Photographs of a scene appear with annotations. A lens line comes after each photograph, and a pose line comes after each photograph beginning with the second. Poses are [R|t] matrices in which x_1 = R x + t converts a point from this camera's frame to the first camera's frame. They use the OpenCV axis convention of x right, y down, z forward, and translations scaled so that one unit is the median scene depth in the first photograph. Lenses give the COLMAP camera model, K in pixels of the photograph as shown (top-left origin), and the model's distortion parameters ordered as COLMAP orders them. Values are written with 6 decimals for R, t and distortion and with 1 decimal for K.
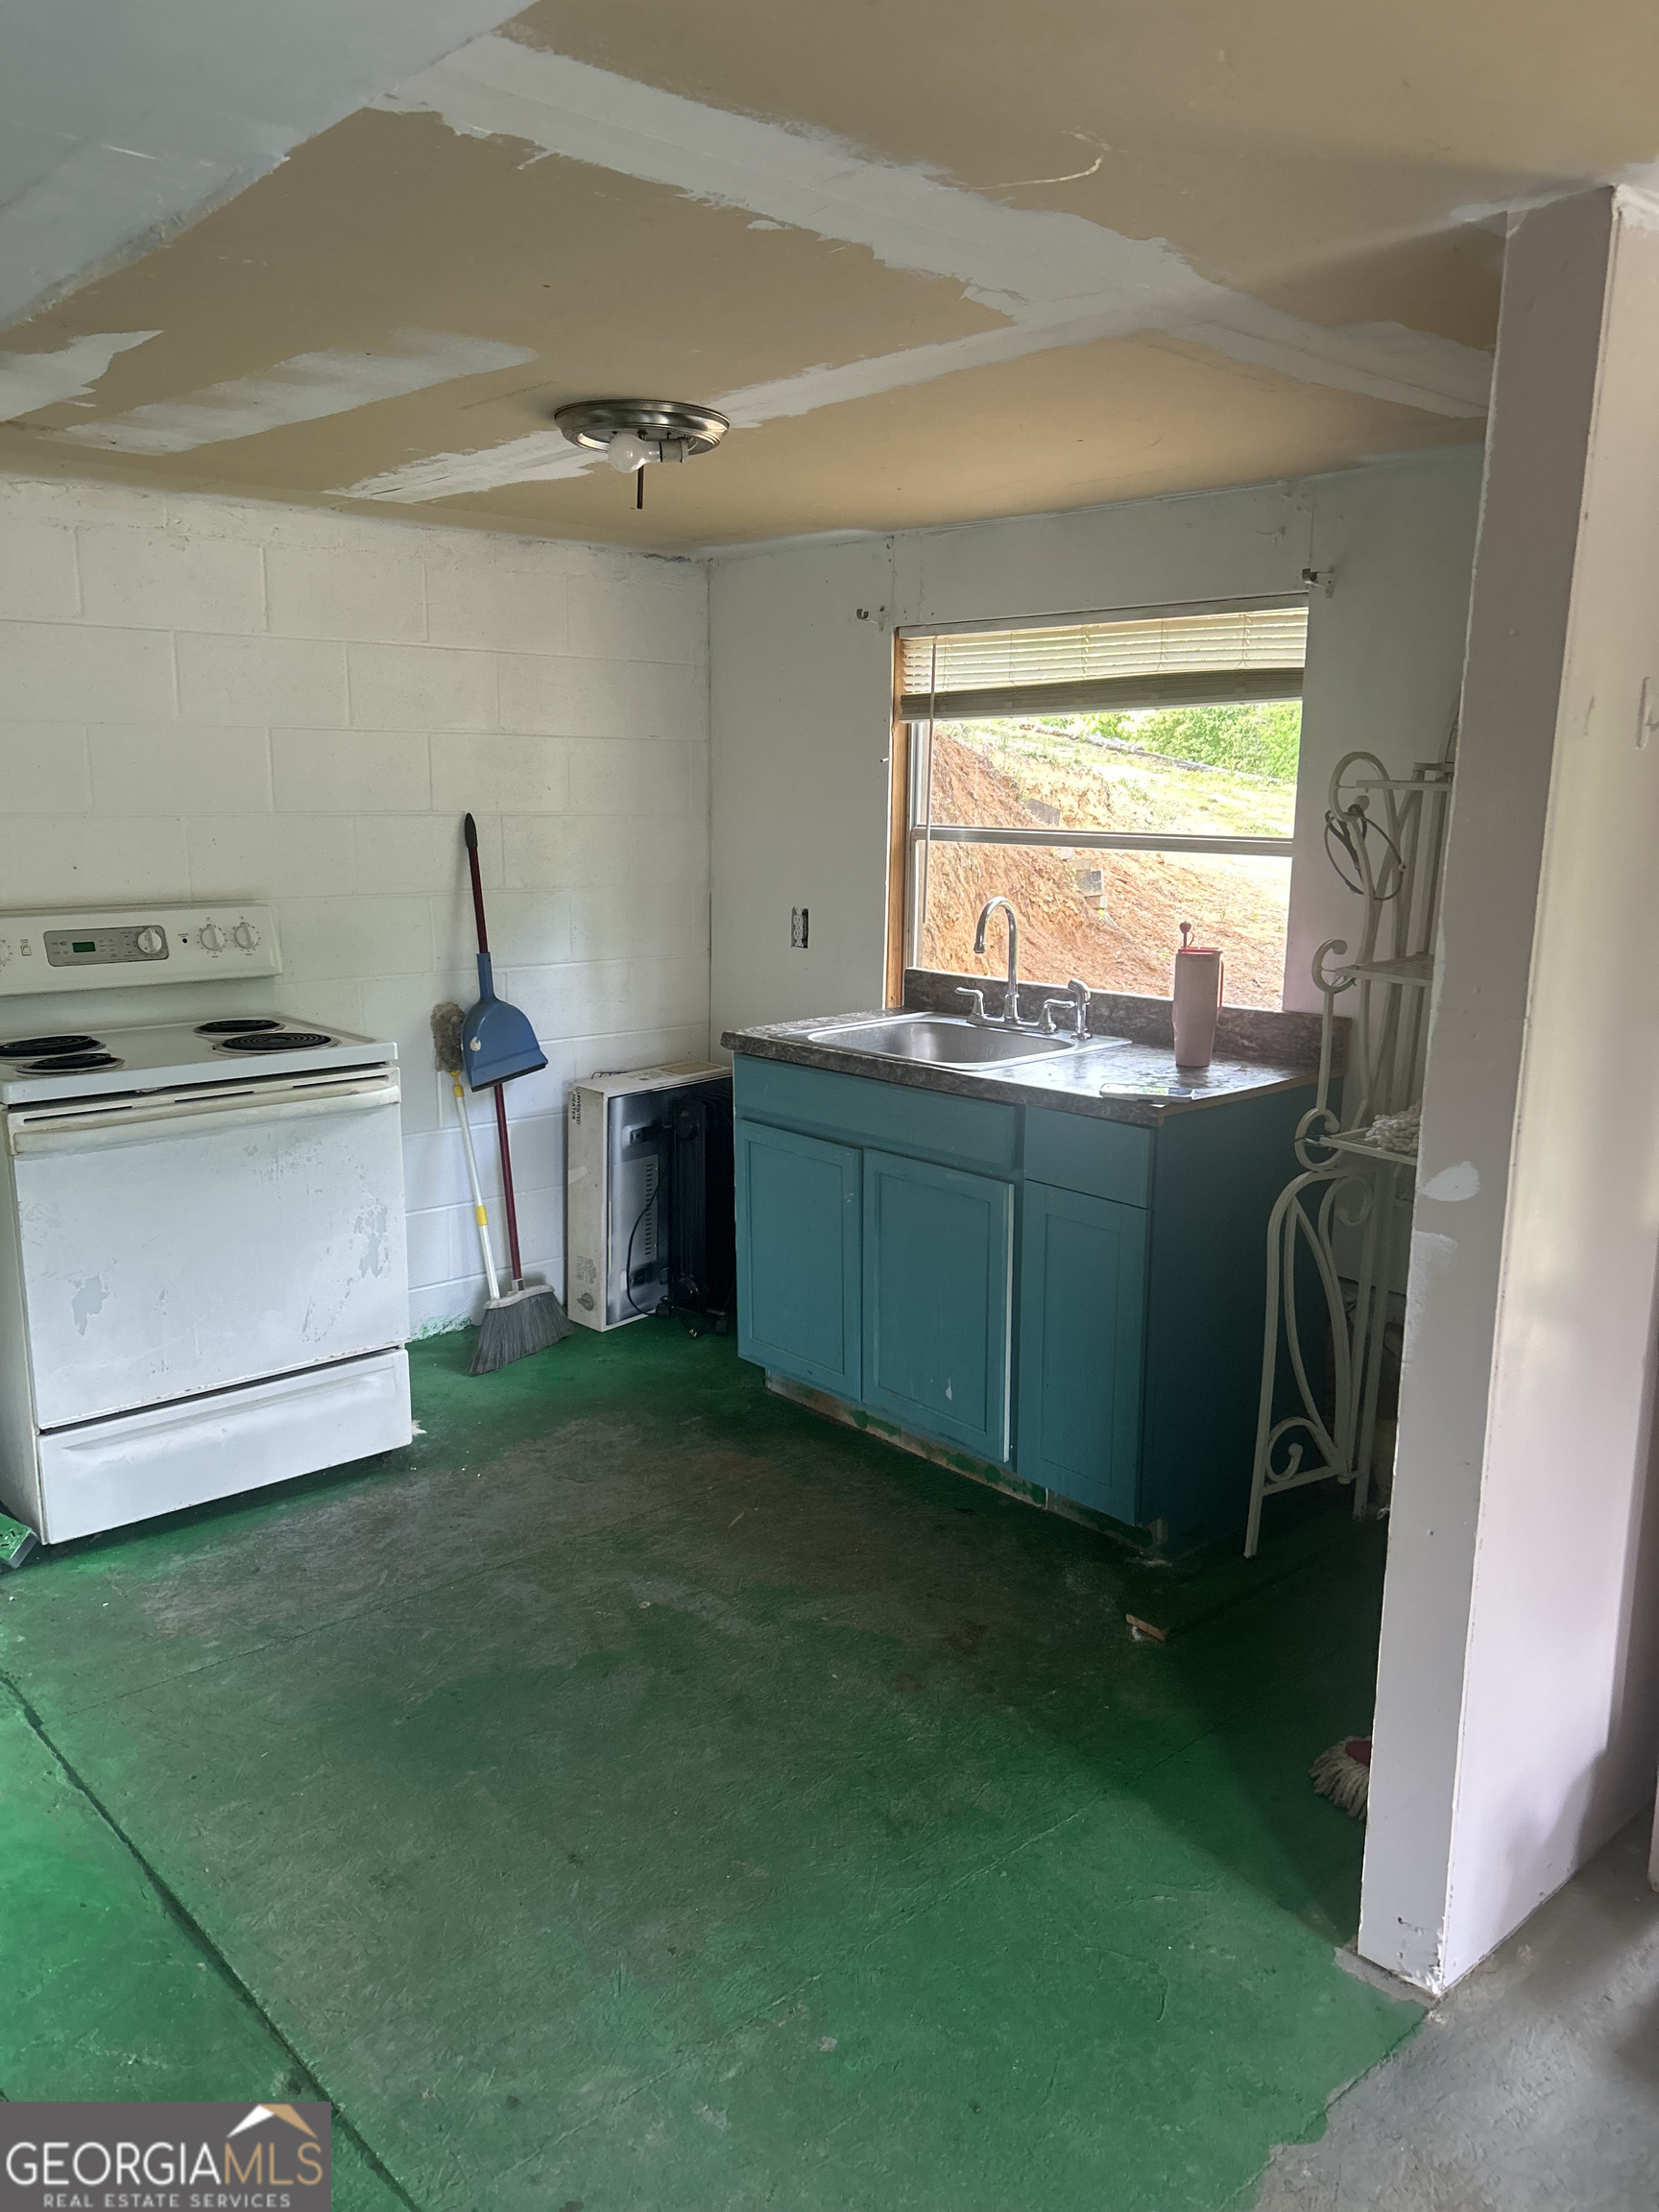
lens RADIAL K [[1654.1, 0, 845.9], [0, 1654.1, 1120.0], [0, 0, 1]] dist [0.057394, -0.057719]
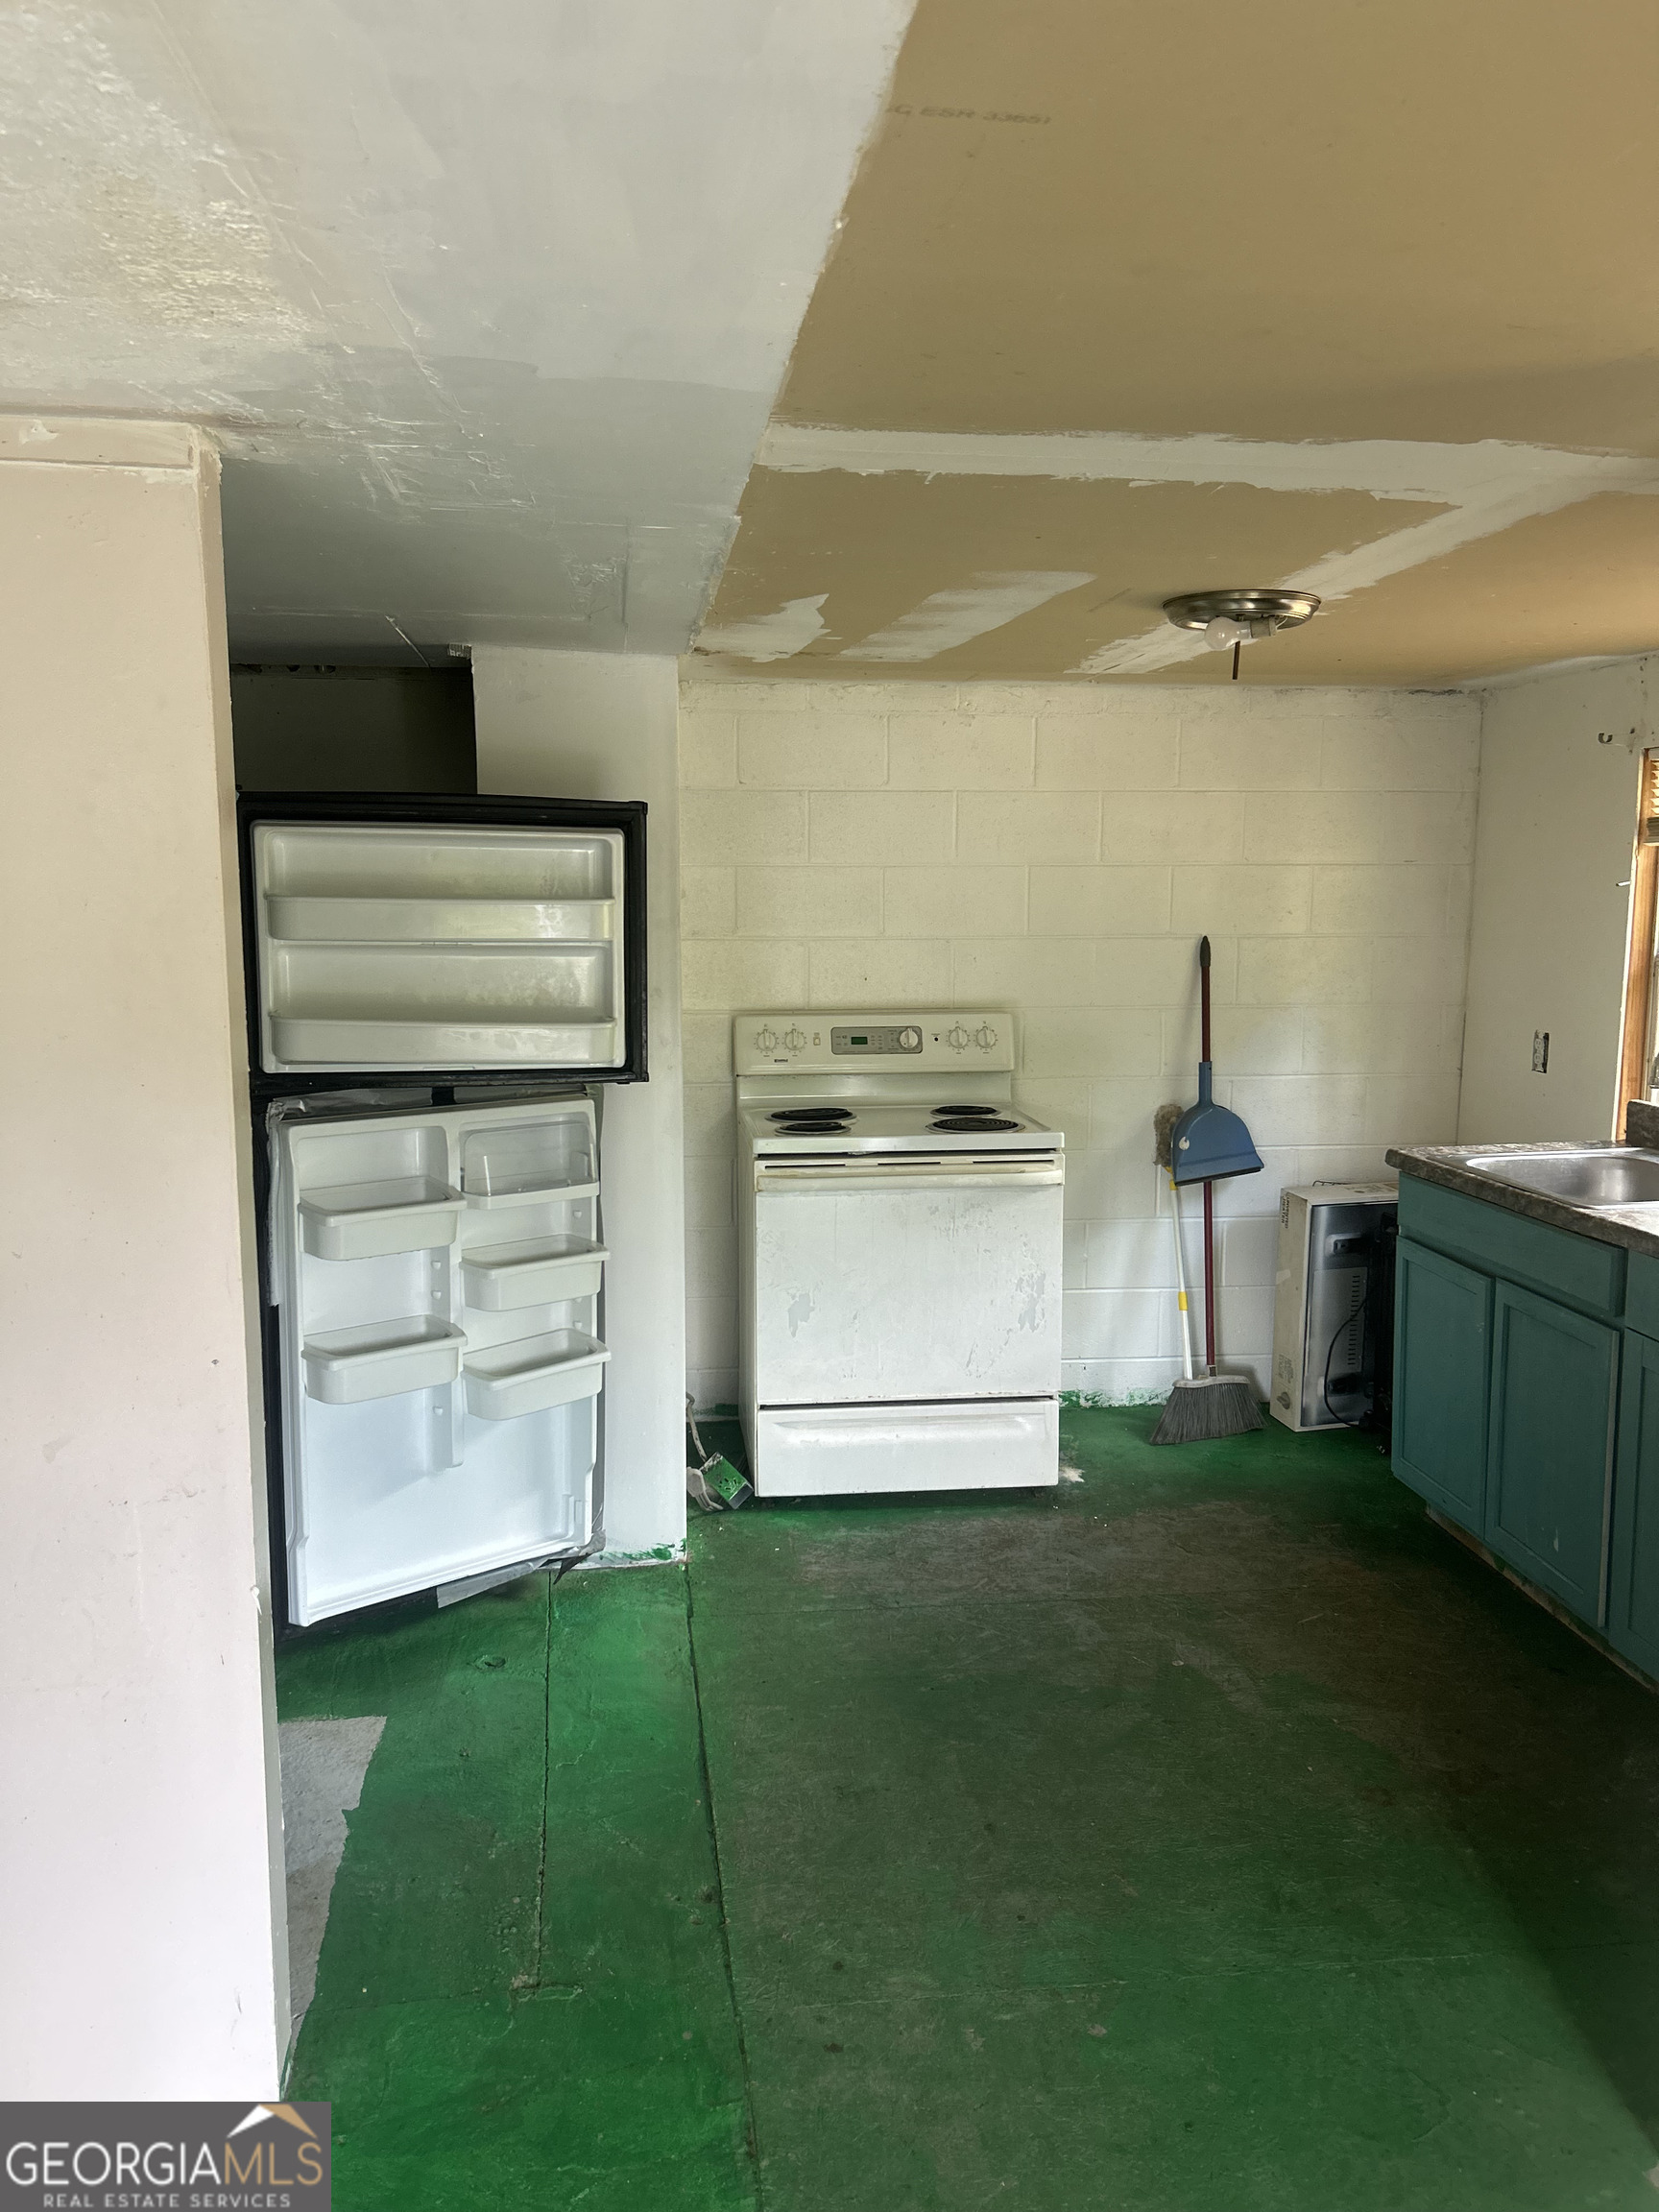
lens RADIAL K [[1654.1, 0, 828.1], [0, 1654.1, 1107.2], [0, 0, 1]] dist [0.057394, -0.057719]
pose [[0.825045, 0.069793, -0.560740, 0.249138], [-0.109813, 0.993228, -0.037949, -0.002308], [0.554294, 0.092886, 0.827122, -0.054515]]
